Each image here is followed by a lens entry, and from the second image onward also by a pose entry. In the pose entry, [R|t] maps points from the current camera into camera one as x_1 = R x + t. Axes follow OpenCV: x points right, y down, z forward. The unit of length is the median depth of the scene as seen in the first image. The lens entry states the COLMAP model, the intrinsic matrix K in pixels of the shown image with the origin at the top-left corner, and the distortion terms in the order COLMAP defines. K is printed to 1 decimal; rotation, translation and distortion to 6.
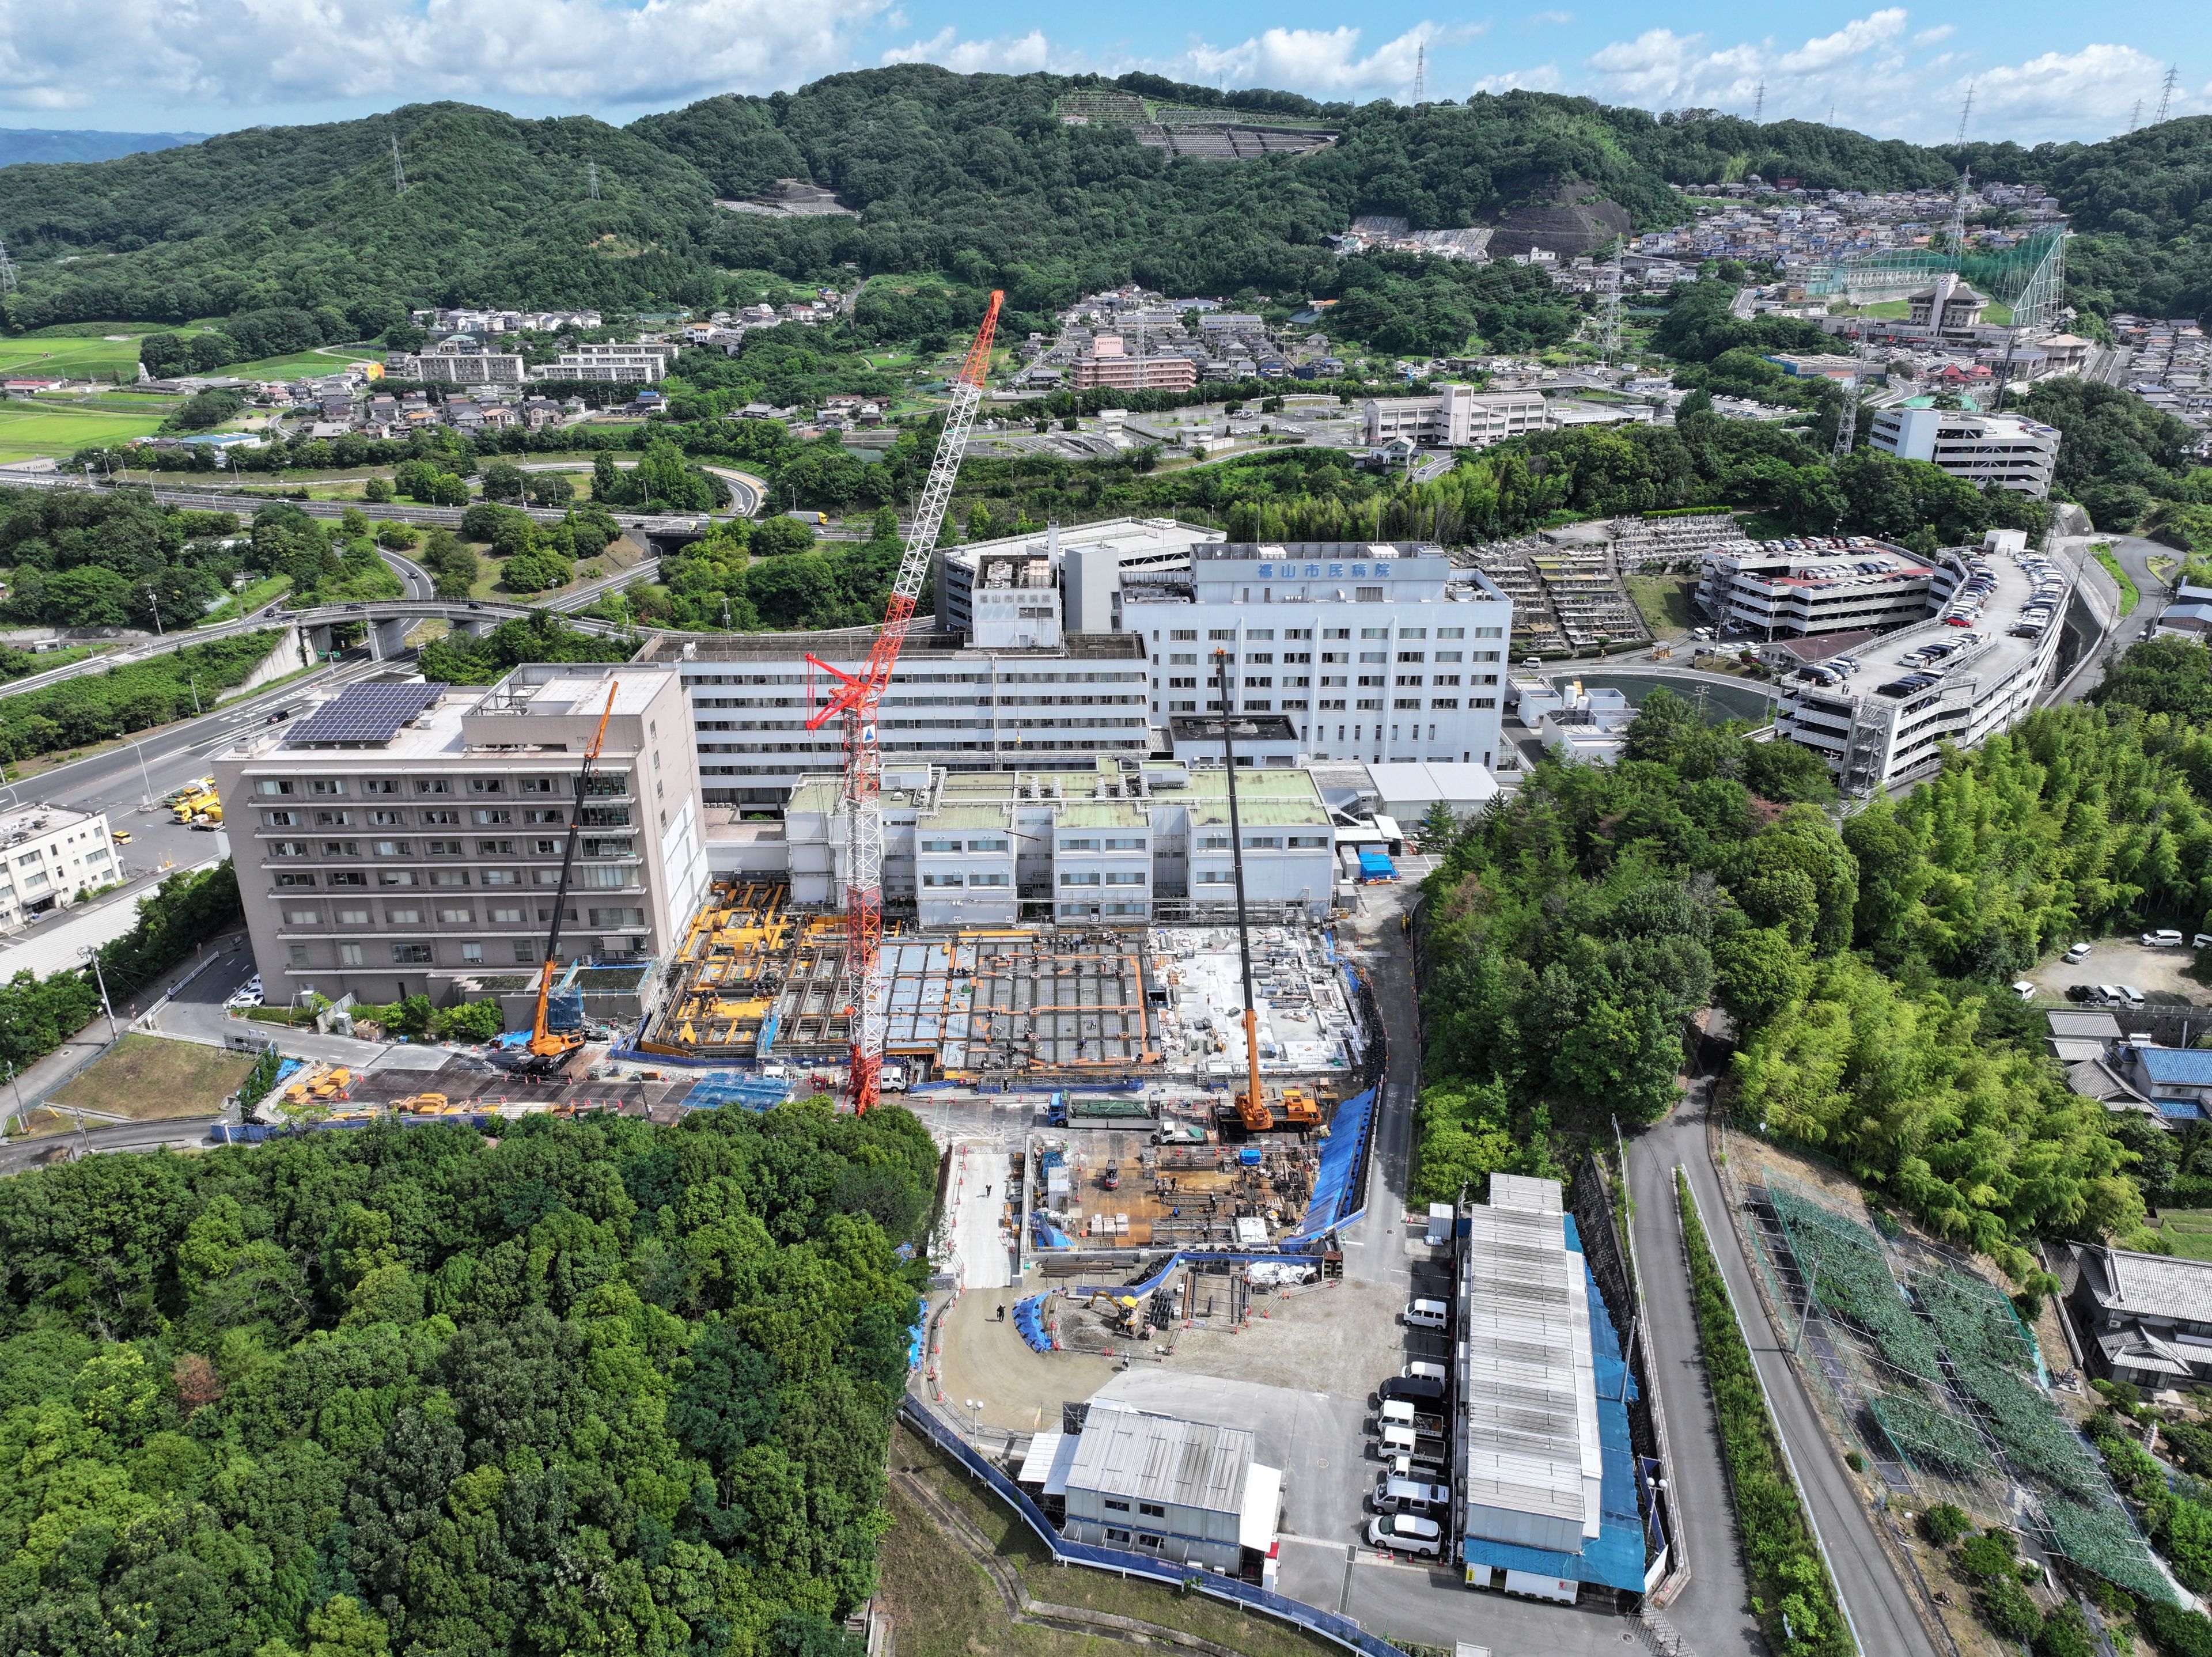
lens RADIAL K [[1556.7, 0, 1113.9], [0, 1556.7, 819.3], [0, 0, 1]] dist [-0.011786, 0.026946]
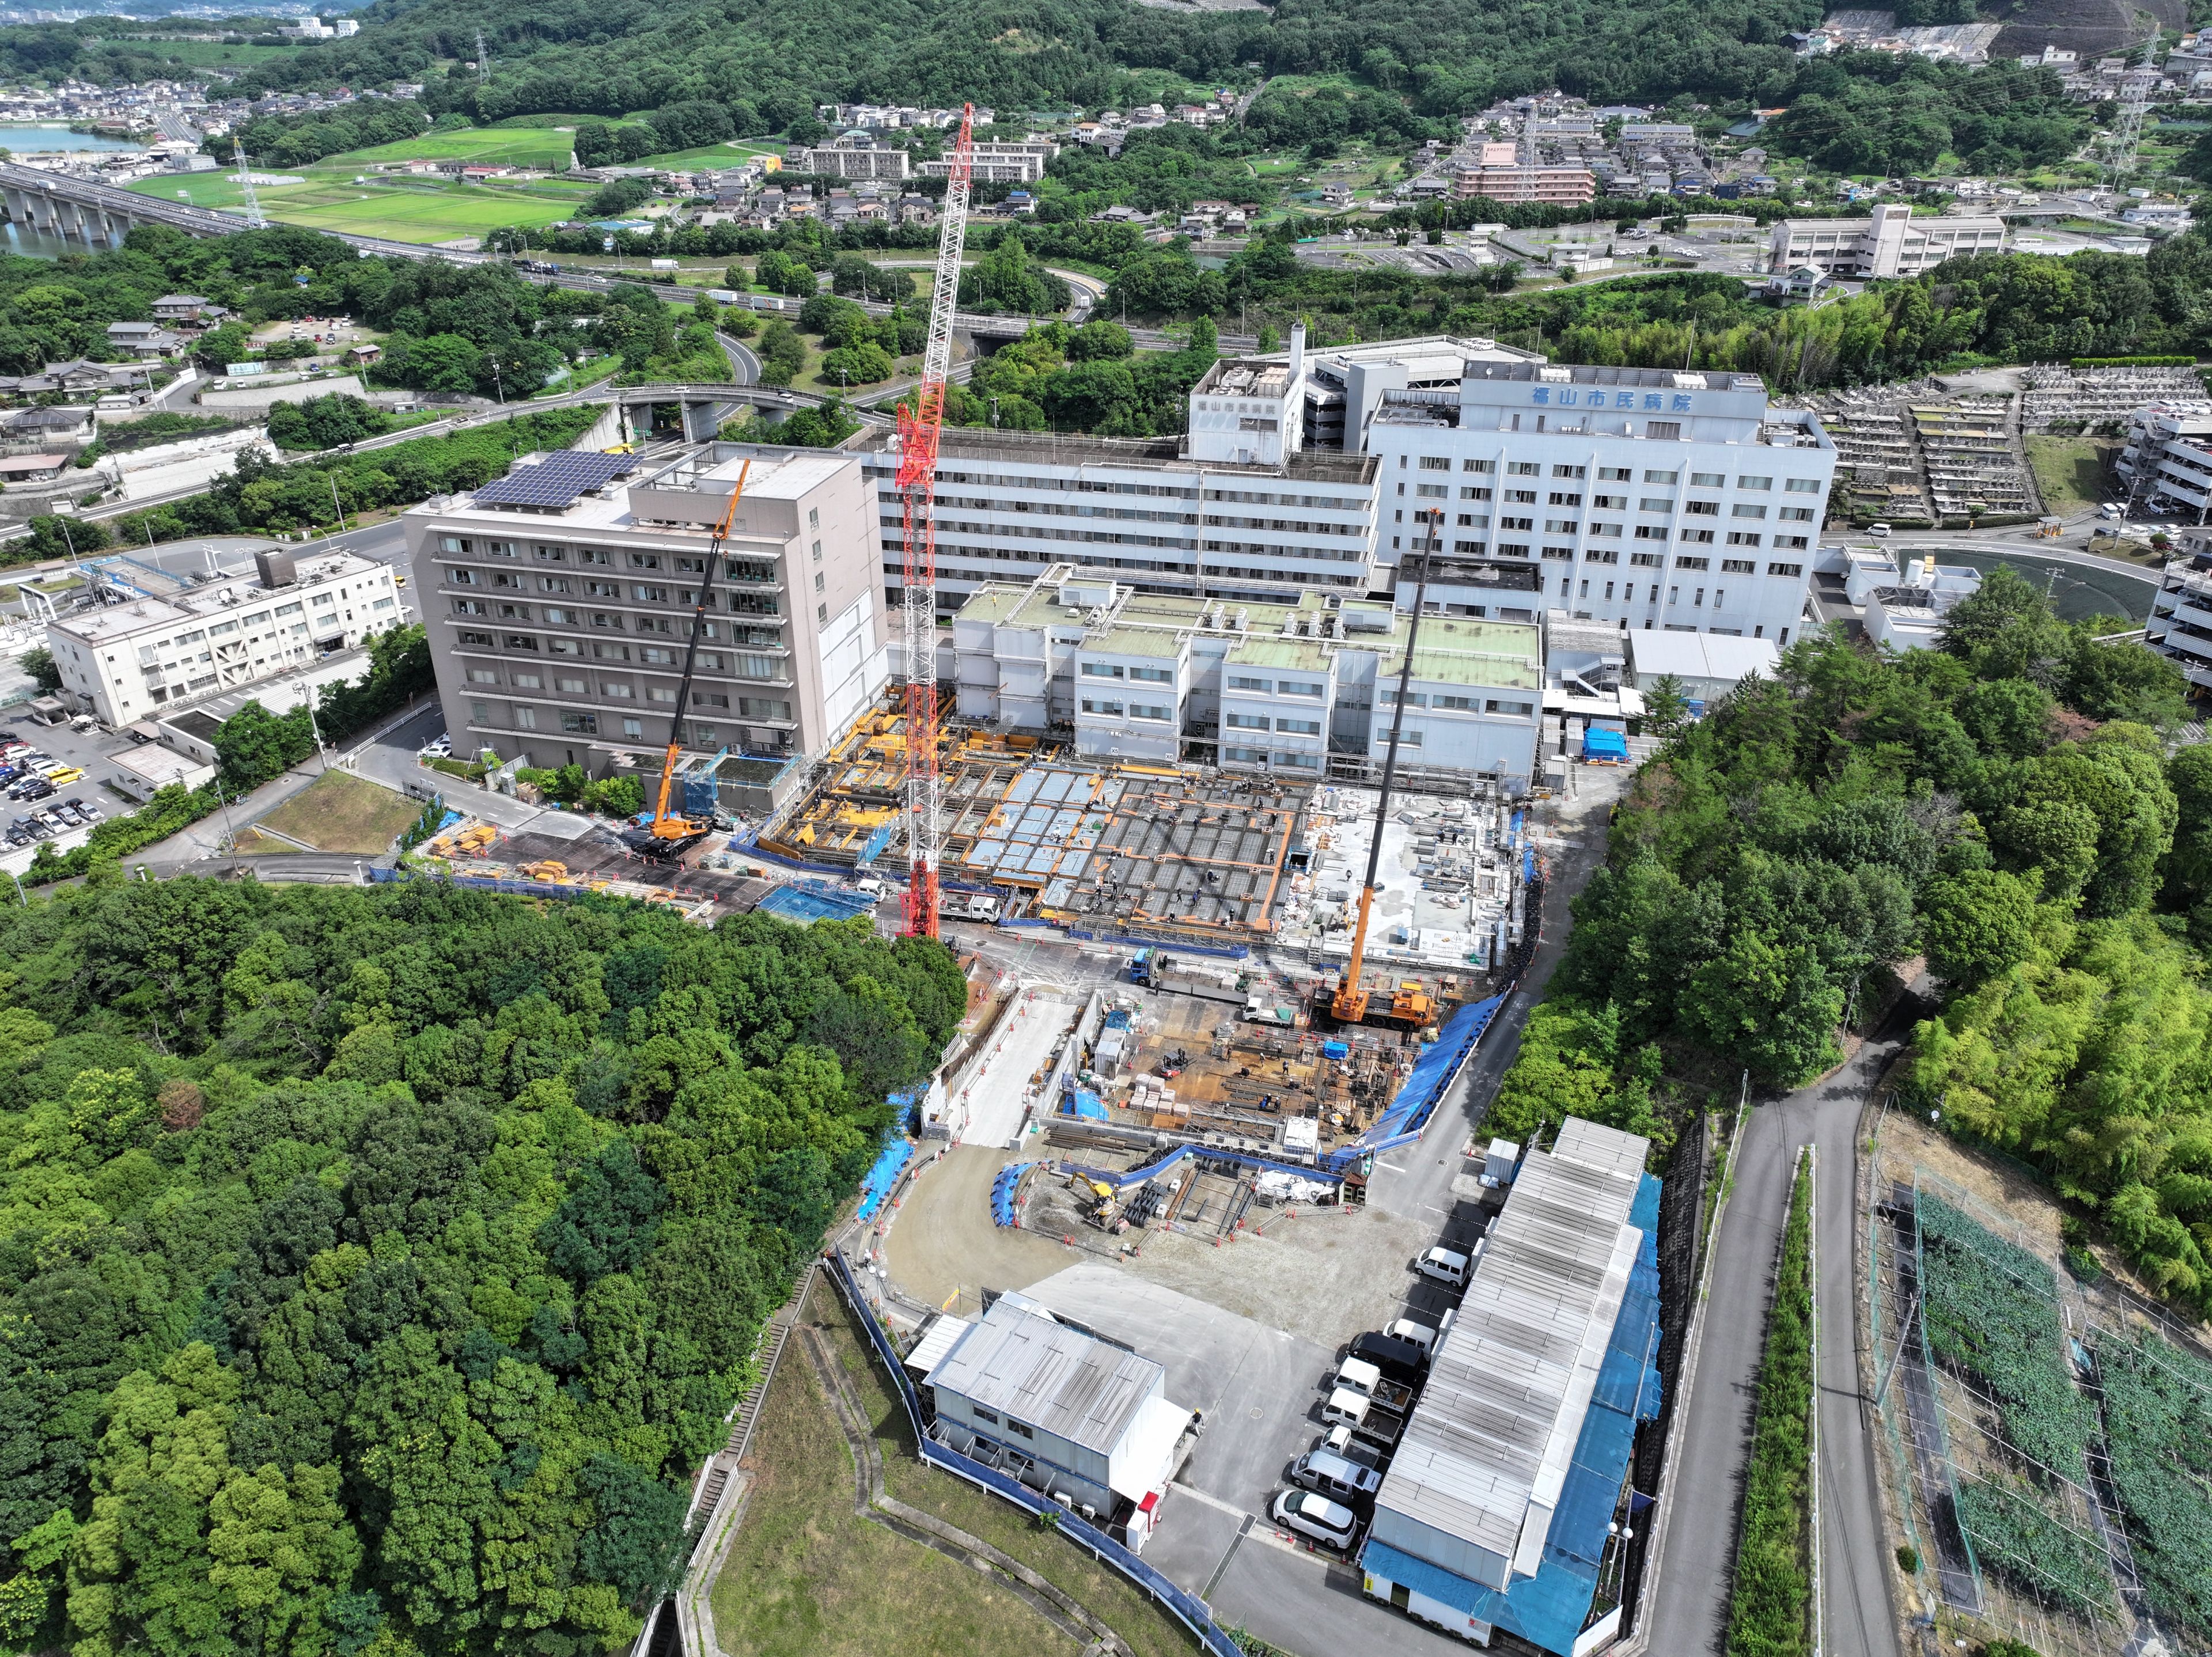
lens RADIAL K [[1556.7, 0, 1113.9], [0, 1556.7, 819.3], [0, 0, 1]] dist [-0.011786, 0.026946]
pose [[0.965498, 0.121931, -0.230100, 0.079301], [-0.097546, 0.988615, 0.114566, -0.001067], [0.241449, -0.088168, 0.966400, 0.064480]]
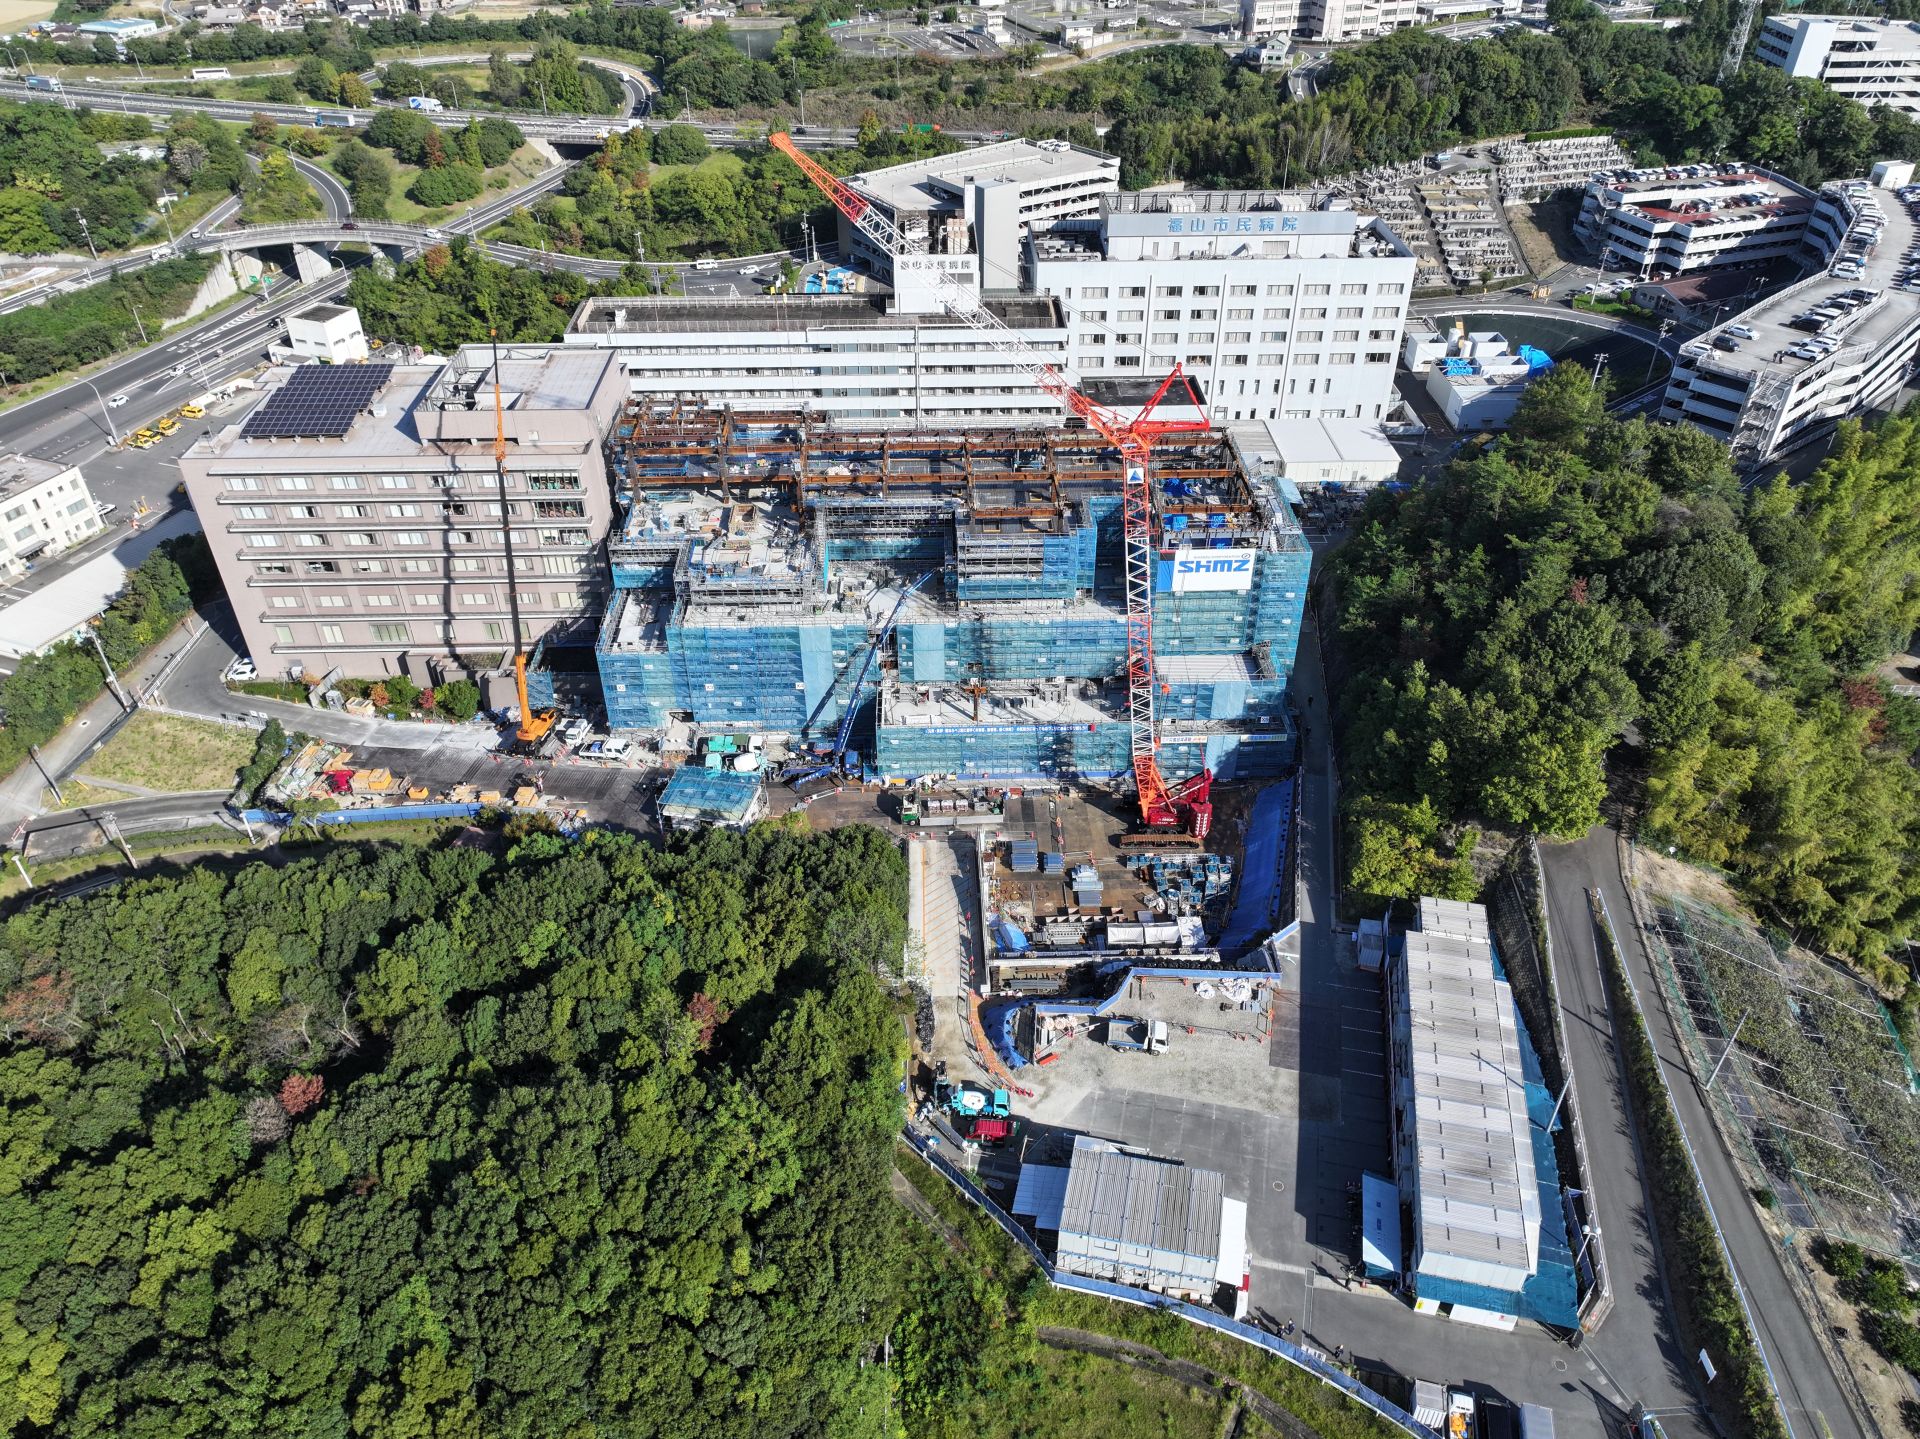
lens RADIAL K [[1351.3, 0, 966.8], [0, 1351.3, 711.5], [0, 0, 1]] dist [-0.011786, 0.026946]
pose [[0.999998, -0.001673, -0.000730, -0.032607], [0.001802, 0.968709, 0.248195, -0.058490], [0.000292, -0.248195, 0.968710, 0.051781]]
